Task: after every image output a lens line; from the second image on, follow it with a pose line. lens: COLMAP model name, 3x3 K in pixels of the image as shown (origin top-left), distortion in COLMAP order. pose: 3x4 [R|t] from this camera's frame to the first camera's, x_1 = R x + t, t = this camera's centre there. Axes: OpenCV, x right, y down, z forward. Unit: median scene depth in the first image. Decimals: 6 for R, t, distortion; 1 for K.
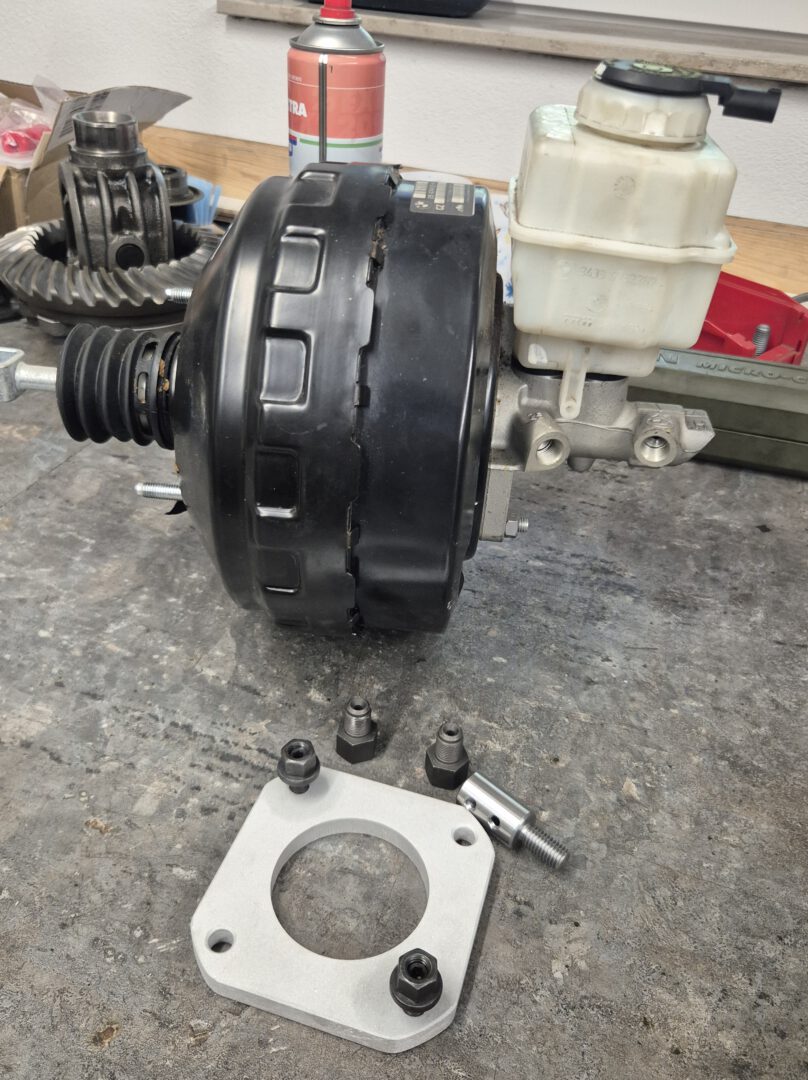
lens RADIAL K [[905.5, 0, 407.0], [0, 905.5, 525.2], [0, 0, 1]] dist [0.039412, -0.056913]
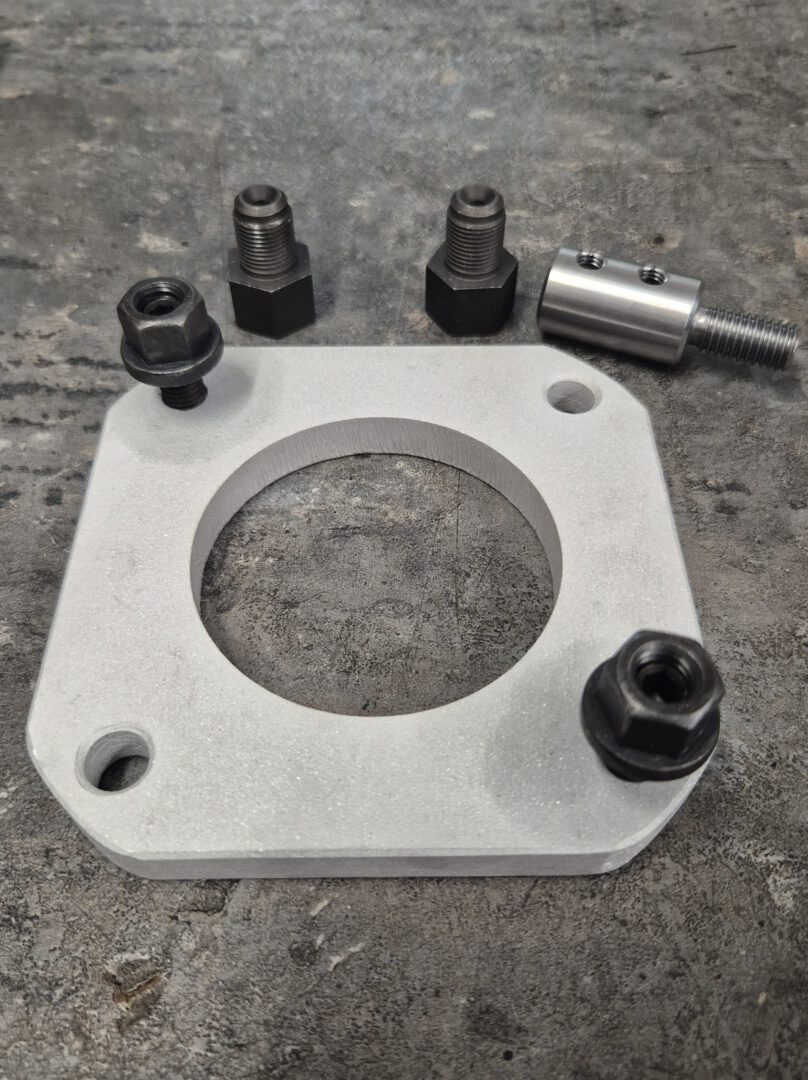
lens RADIAL K [[905.5, 0, 410.1], [0, 905.5, 558.9], [0, 0, 1]] dist [0.039412, -0.056913]
pose [[0.951695, -0.277469, 0.131480, -0.085225], [0.214573, 0.907309, 0.361592, 0.201274], [-0.219623, -0.315914, 0.923019, 0.488708]]
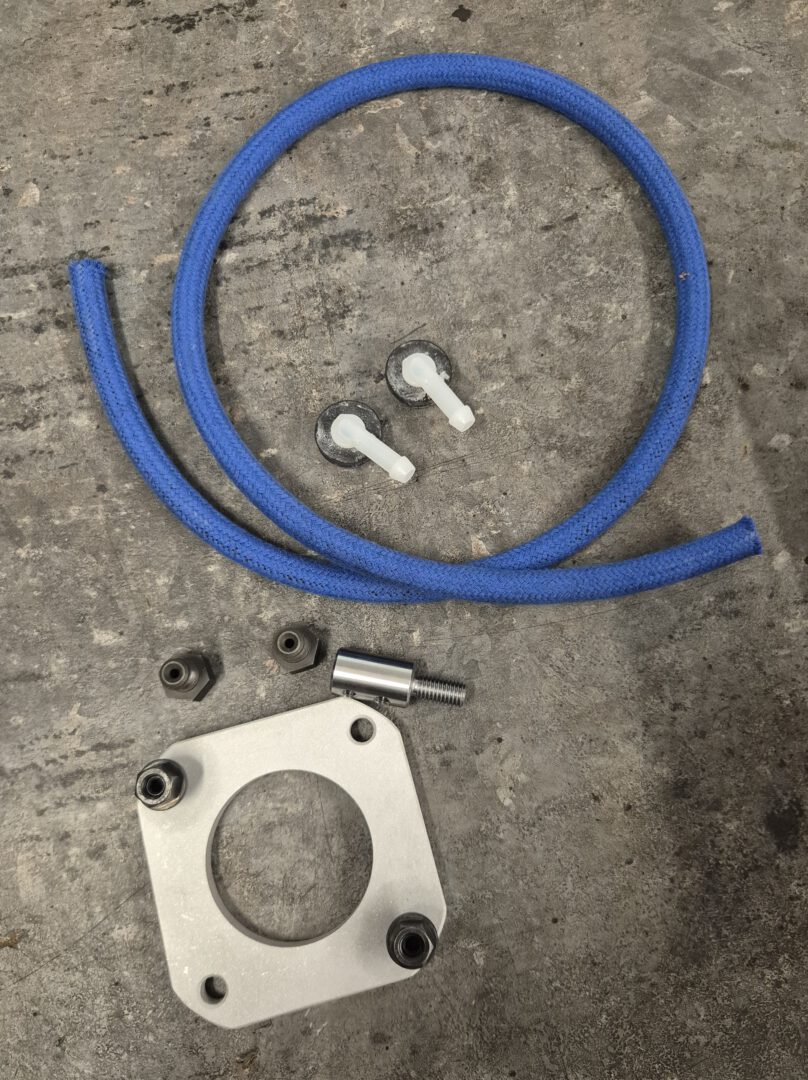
lens RADIAL K [[905.5, 0, 405.8], [0, 905.5, 532.2], [0, 0, 1]] dist [0.039412, -0.056913]
pose [[0.844886, -0.531658, 0.059226, 0.132642], [0.346484, 0.628220, 0.696627, -0.352773], [-0.407574, -0.568049, 0.714985, 0.379804]]
